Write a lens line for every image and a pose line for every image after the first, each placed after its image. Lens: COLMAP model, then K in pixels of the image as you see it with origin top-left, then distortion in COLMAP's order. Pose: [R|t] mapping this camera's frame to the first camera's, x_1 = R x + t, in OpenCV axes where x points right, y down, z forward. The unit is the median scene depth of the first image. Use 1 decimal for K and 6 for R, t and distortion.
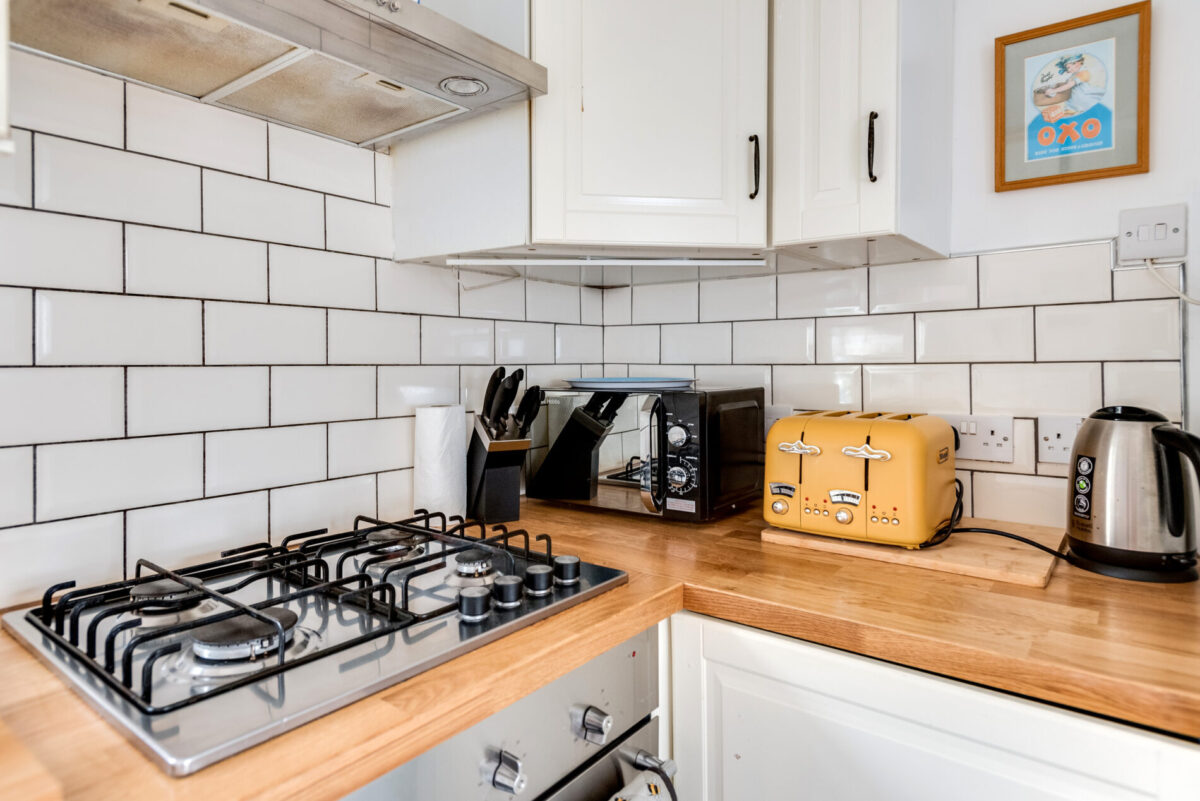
lens RADIAL K [[689.7, 0, 611.5], [0, 689.7, 354.3], [0, 0, 1]] dist [0.022091, -0.003151]
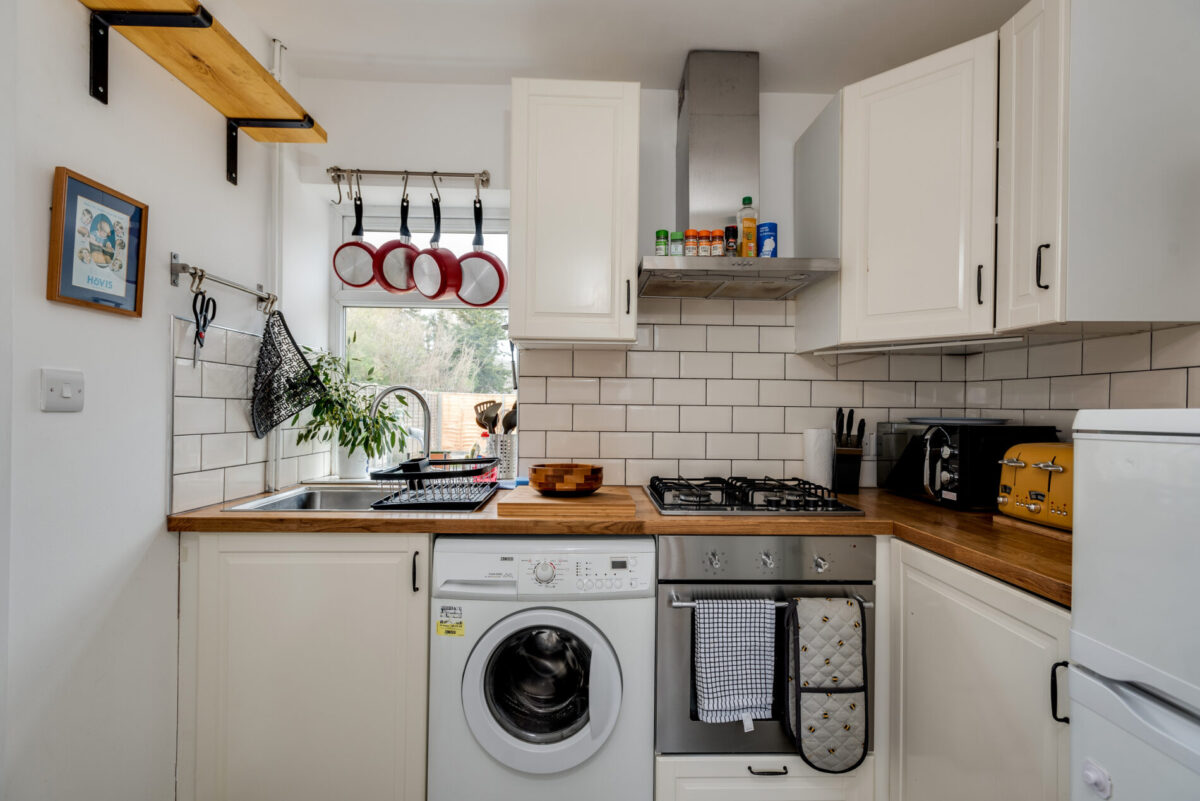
lens RADIAL K [[553.9, 0, 602.1], [0, 553.9, 407.2], [0, 0, 1]] dist [0.013984, -0.006037]
pose [[0.629827, 0.010363, -0.776666, 0.603784], [-0.003502, 0.999939, 0.010502, 0.002598], [0.776727, -0.003895, 0.629825, -0.450260]]
